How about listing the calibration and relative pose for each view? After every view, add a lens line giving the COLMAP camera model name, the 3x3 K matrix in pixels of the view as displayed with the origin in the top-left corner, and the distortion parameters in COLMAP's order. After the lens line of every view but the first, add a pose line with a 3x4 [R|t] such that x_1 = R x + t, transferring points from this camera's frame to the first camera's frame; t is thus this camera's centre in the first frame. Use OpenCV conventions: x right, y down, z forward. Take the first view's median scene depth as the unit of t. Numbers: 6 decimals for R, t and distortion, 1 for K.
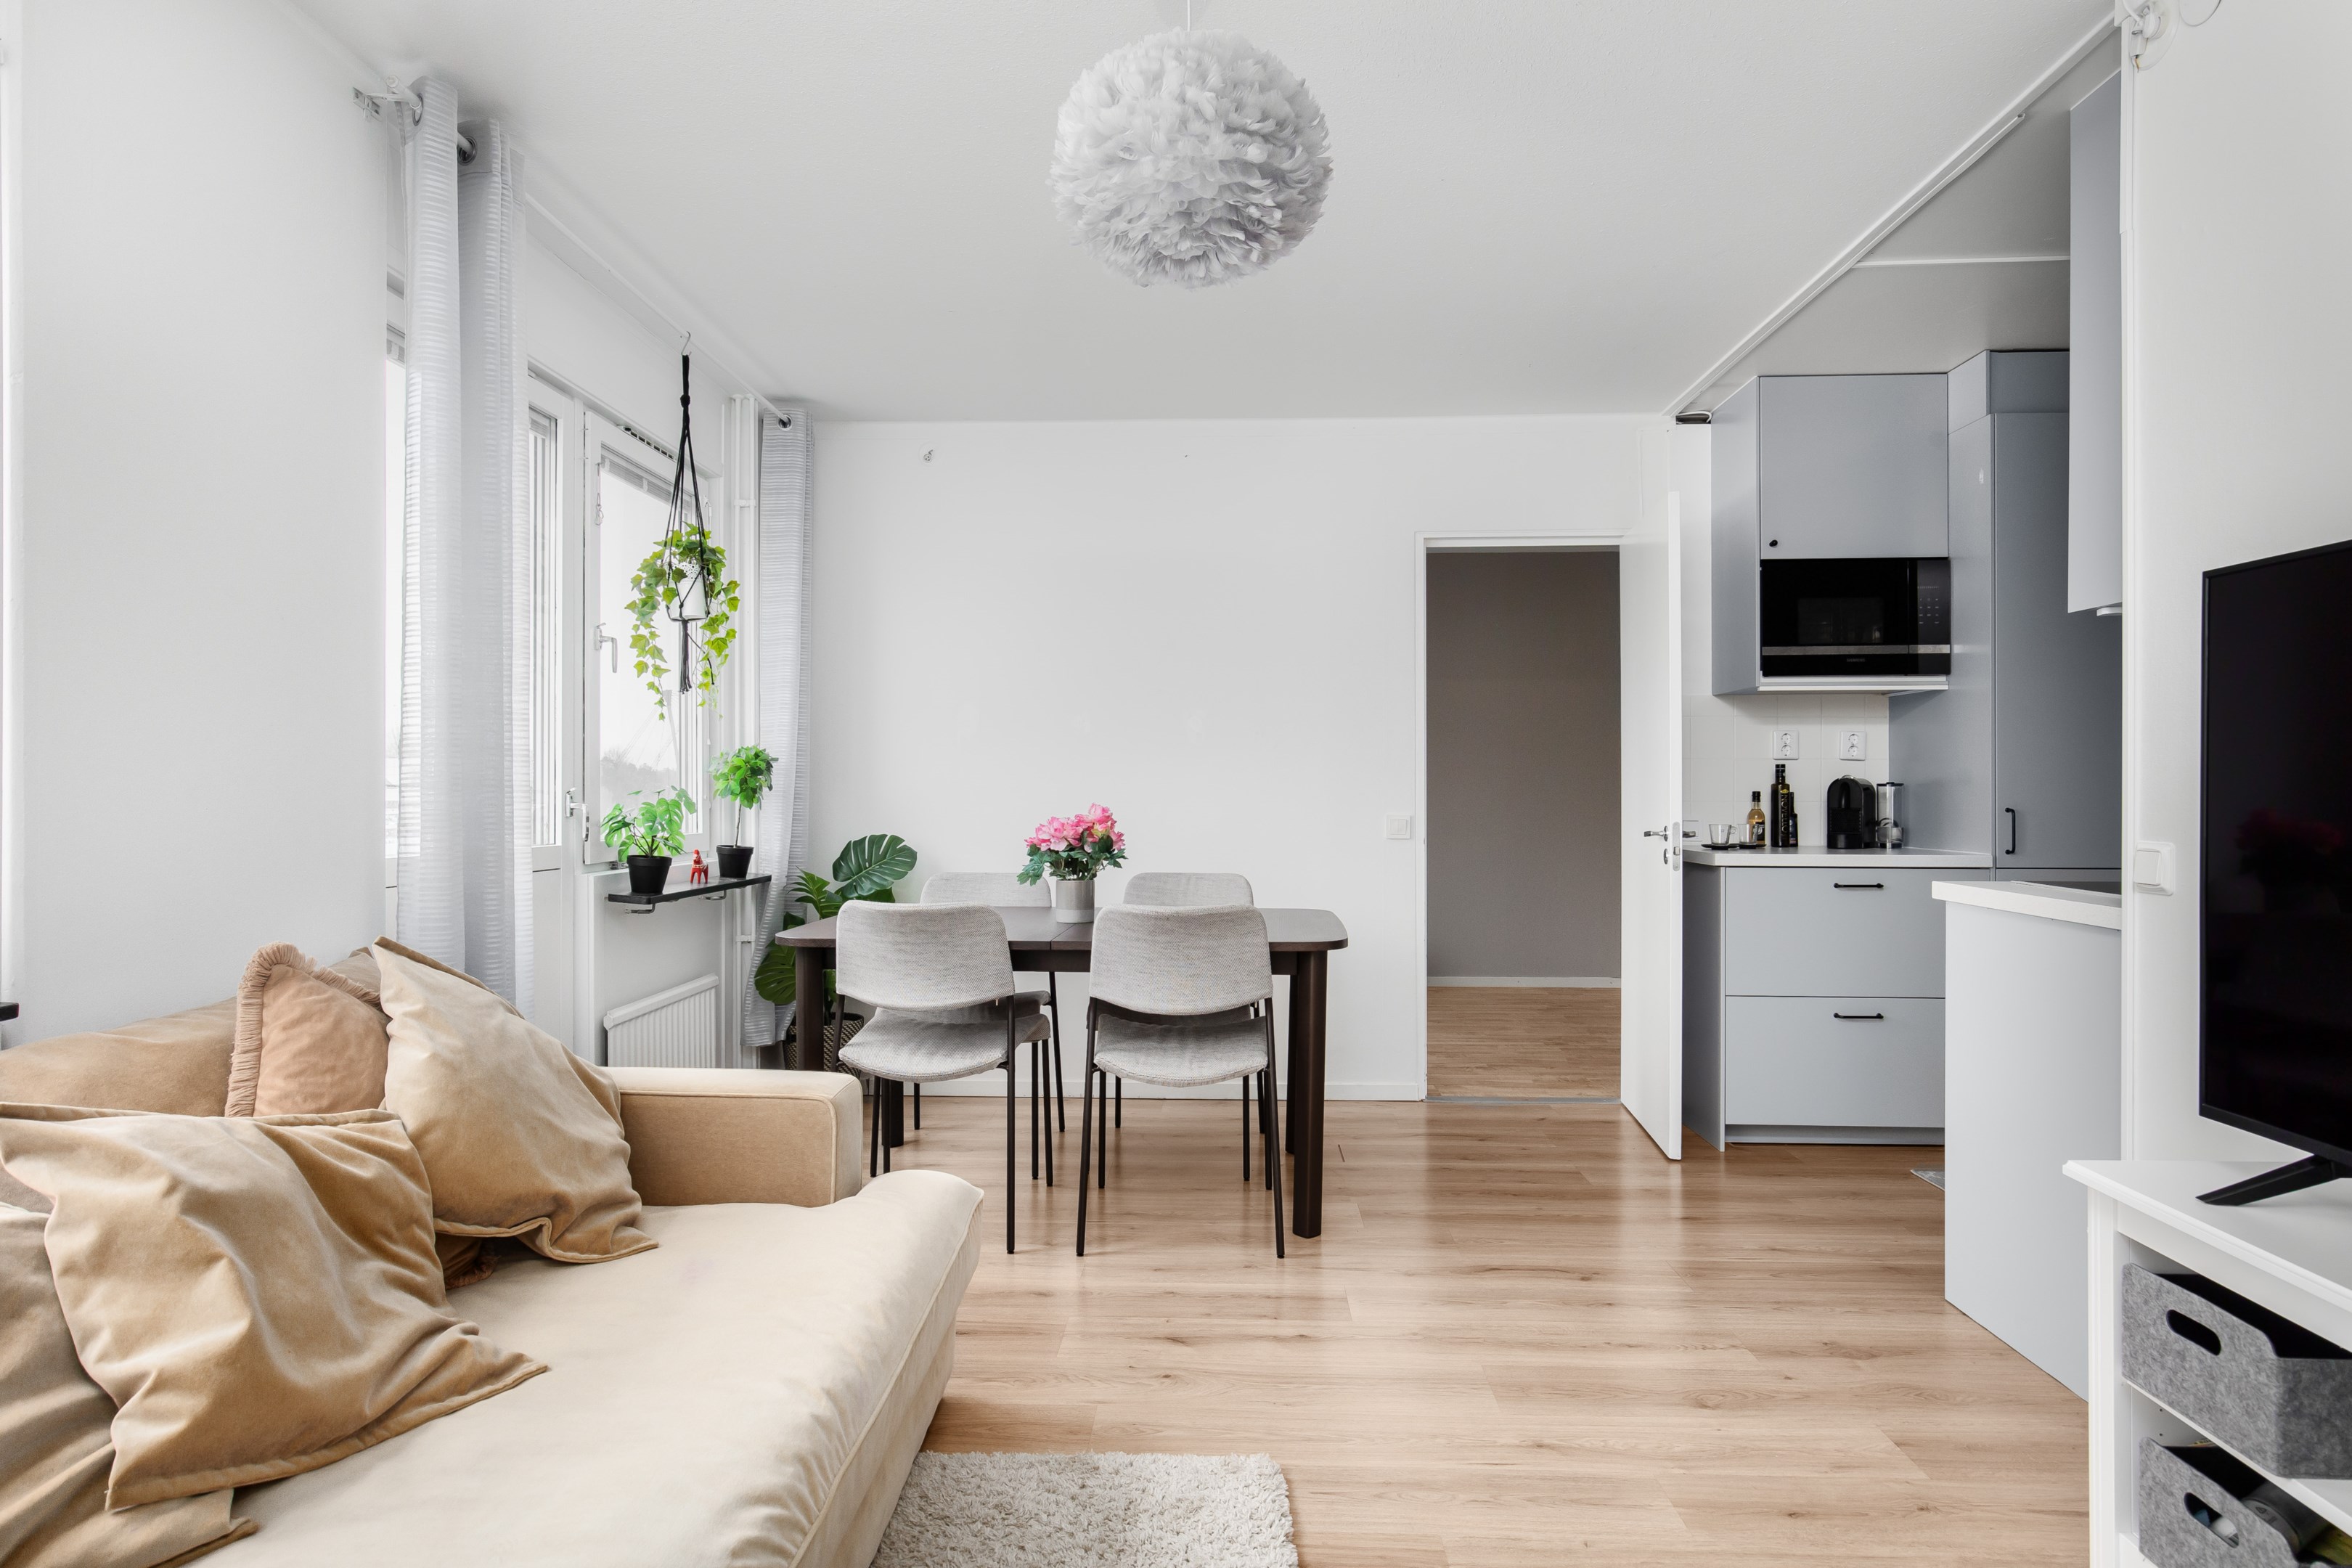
lens RADIAL K [[1284.5, 0, 1199.9], [0, 1284.5, 796.0], [0, 0, 1]] dist [0.004393, 0.000570]
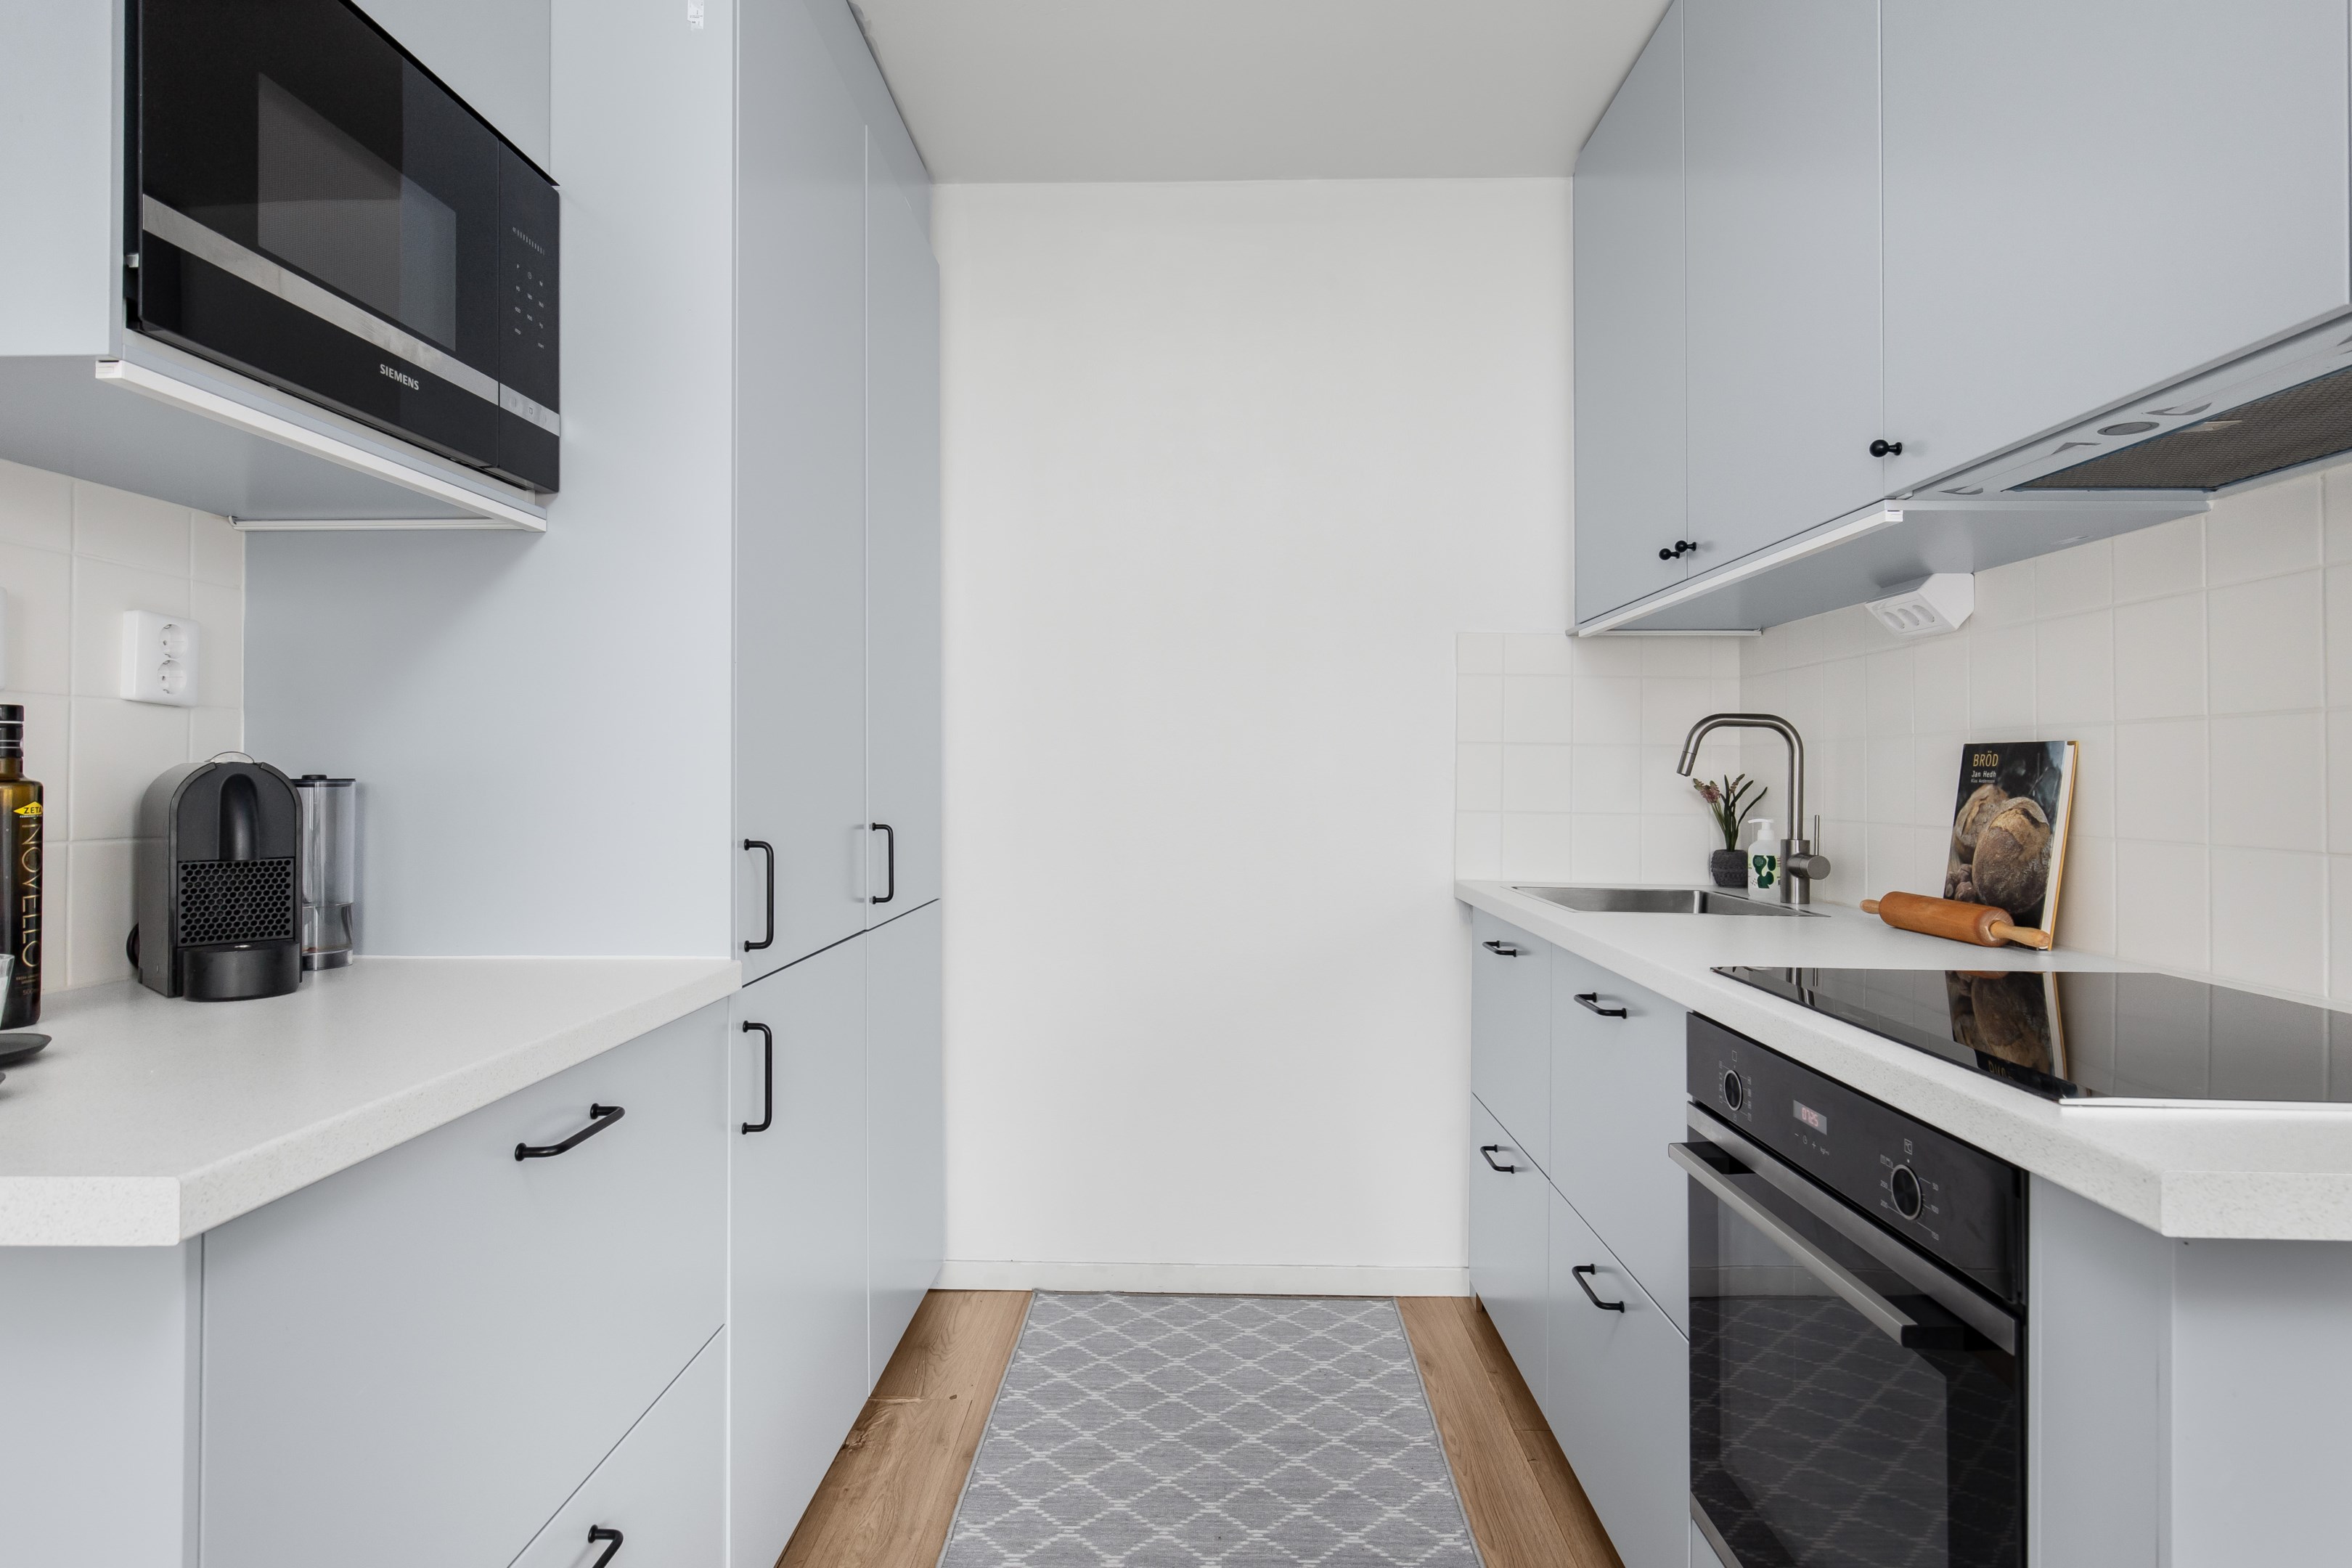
lens RADIAL K [[1284.5, 0, 1178.3], [0, 1284.5, 762.5], [0, 0, 1]] dist [0.004393, 0.000570]
pose [[-0.001726, 0.010622, 0.999942, 0.258369], [-0.001160, 0.999943, -0.010624, -0.013536], [-0.999998, -0.001178, -0.001713, 1.031149]]
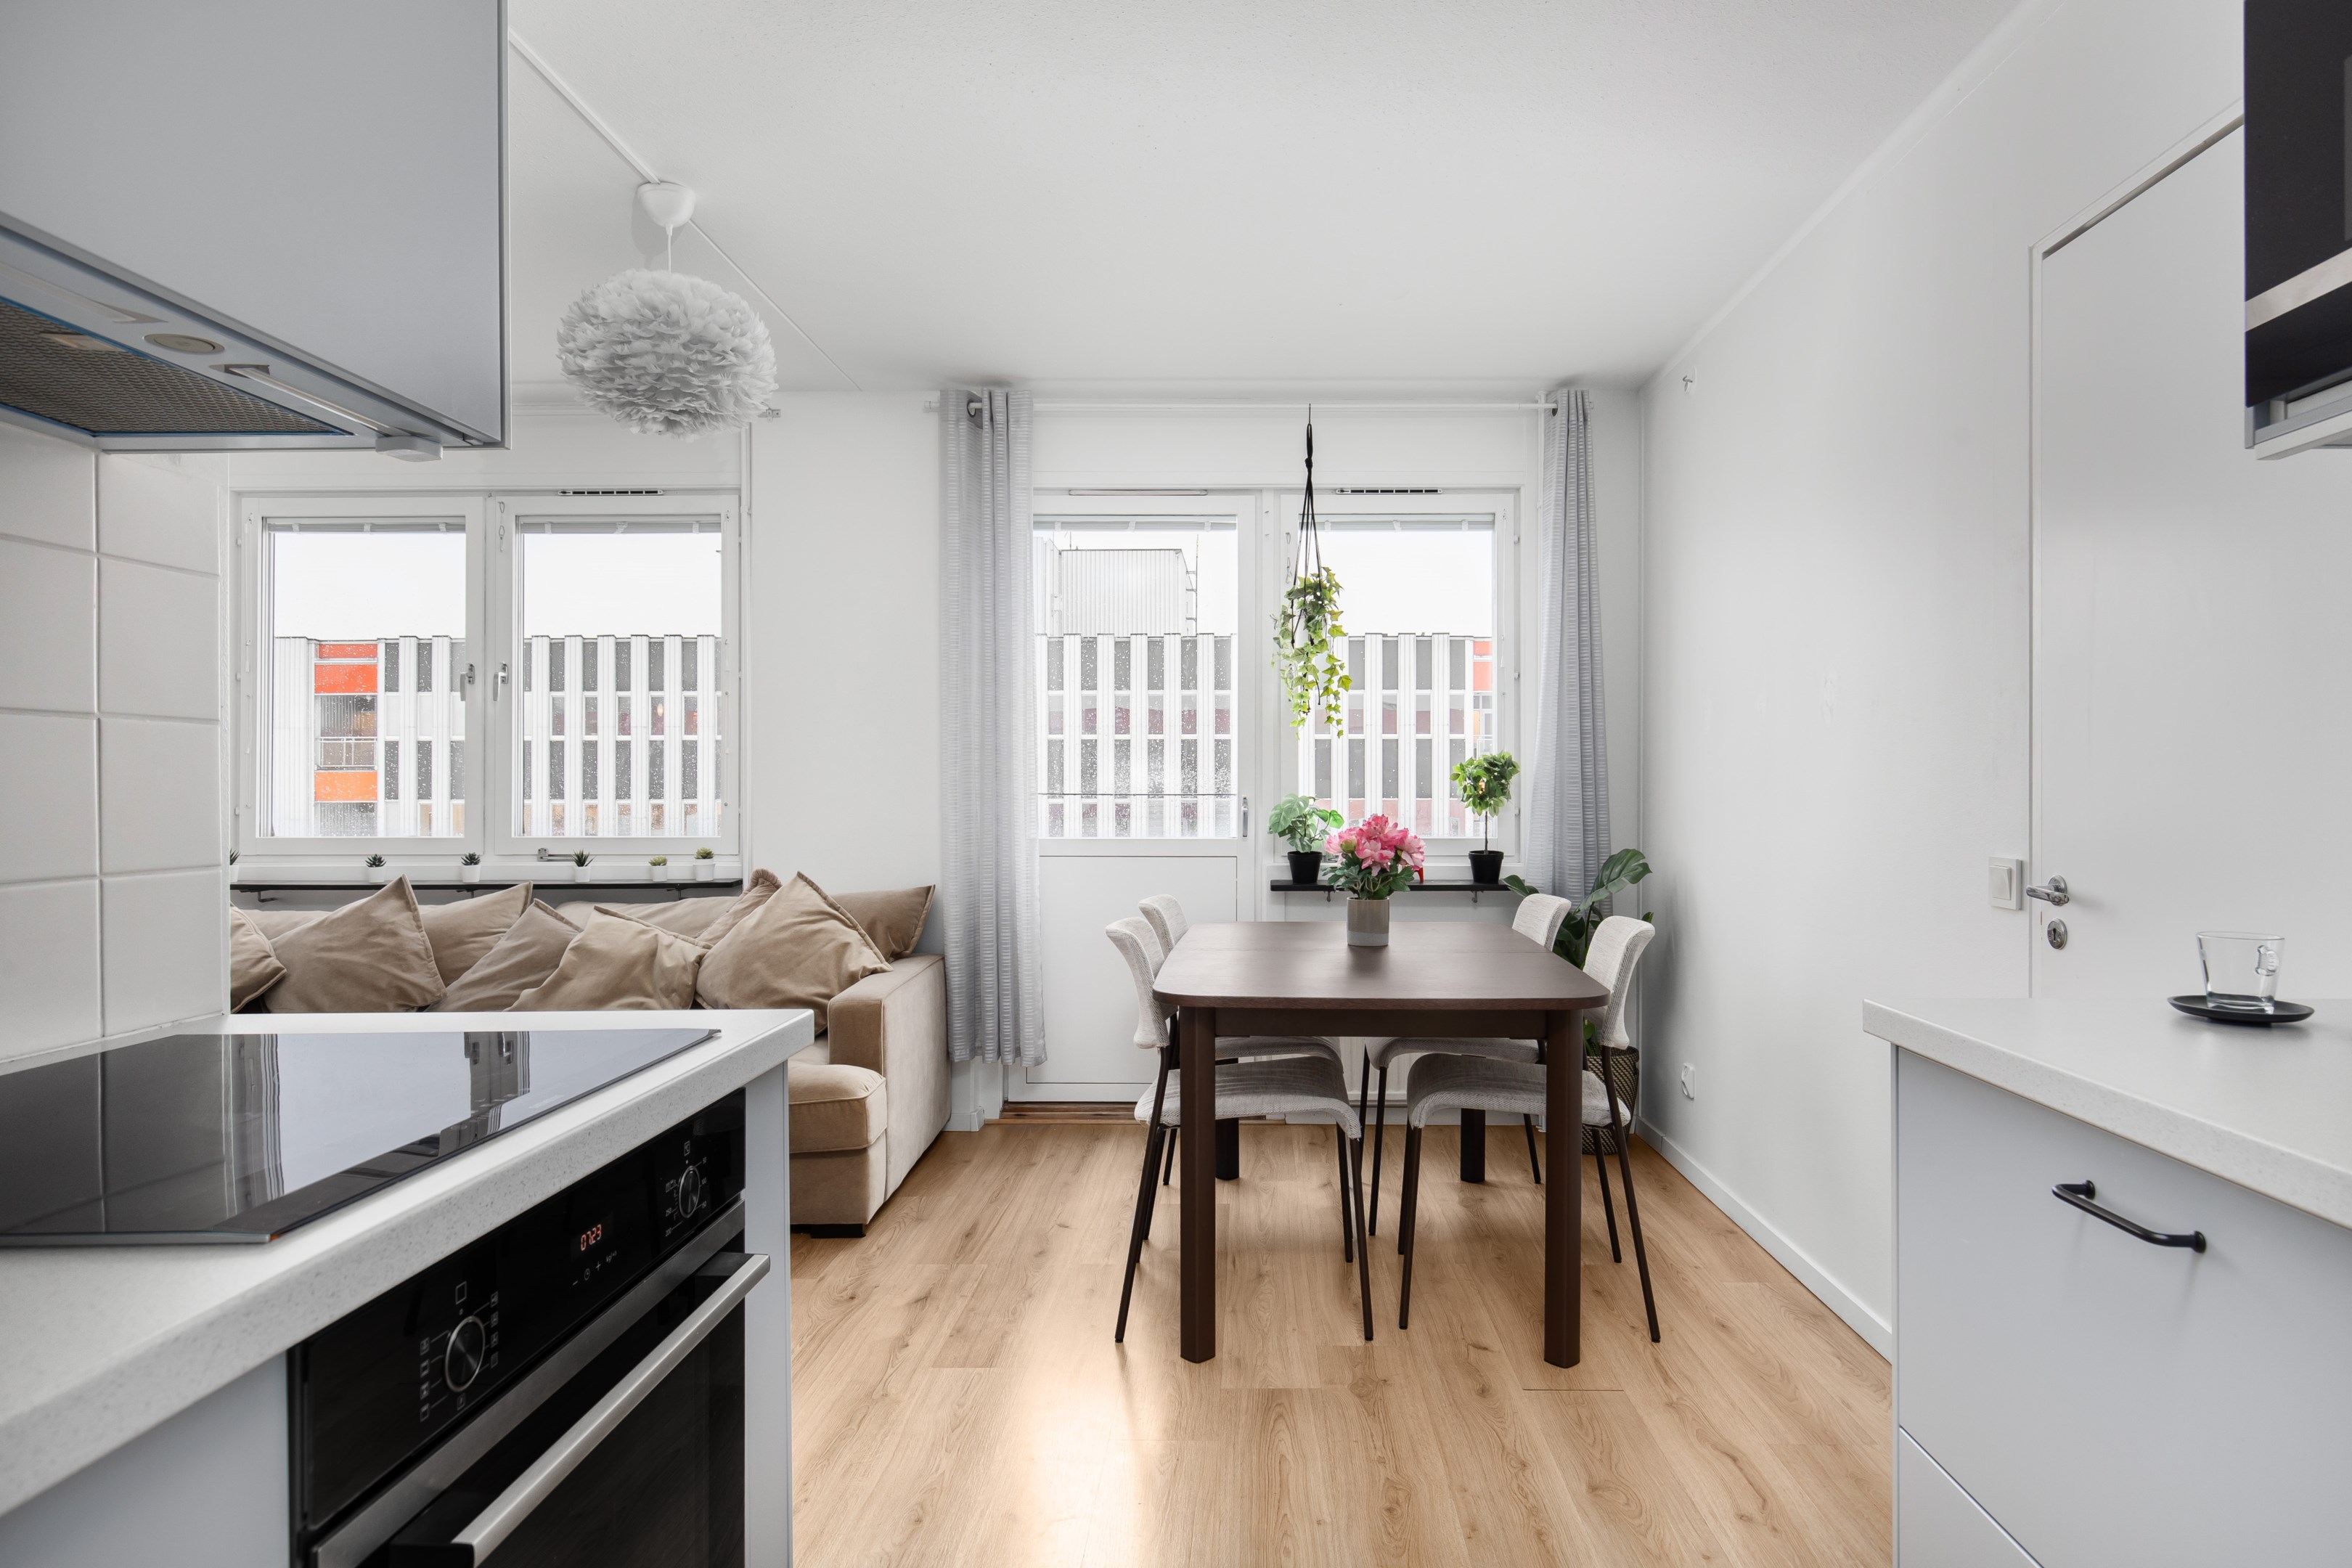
lens RADIAL K [[1411.2, 0, 1197.0], [0, 1411.2, 775.2], [0, 0, 1]] dist [0.005166, 0.000543]
pose [[0.008547, -0.006422, -0.999943, 0.973044], [-0.001308, 0.999978, -0.006433, -0.016896], [0.999963, 0.001363, 0.008539, 0.978098]]
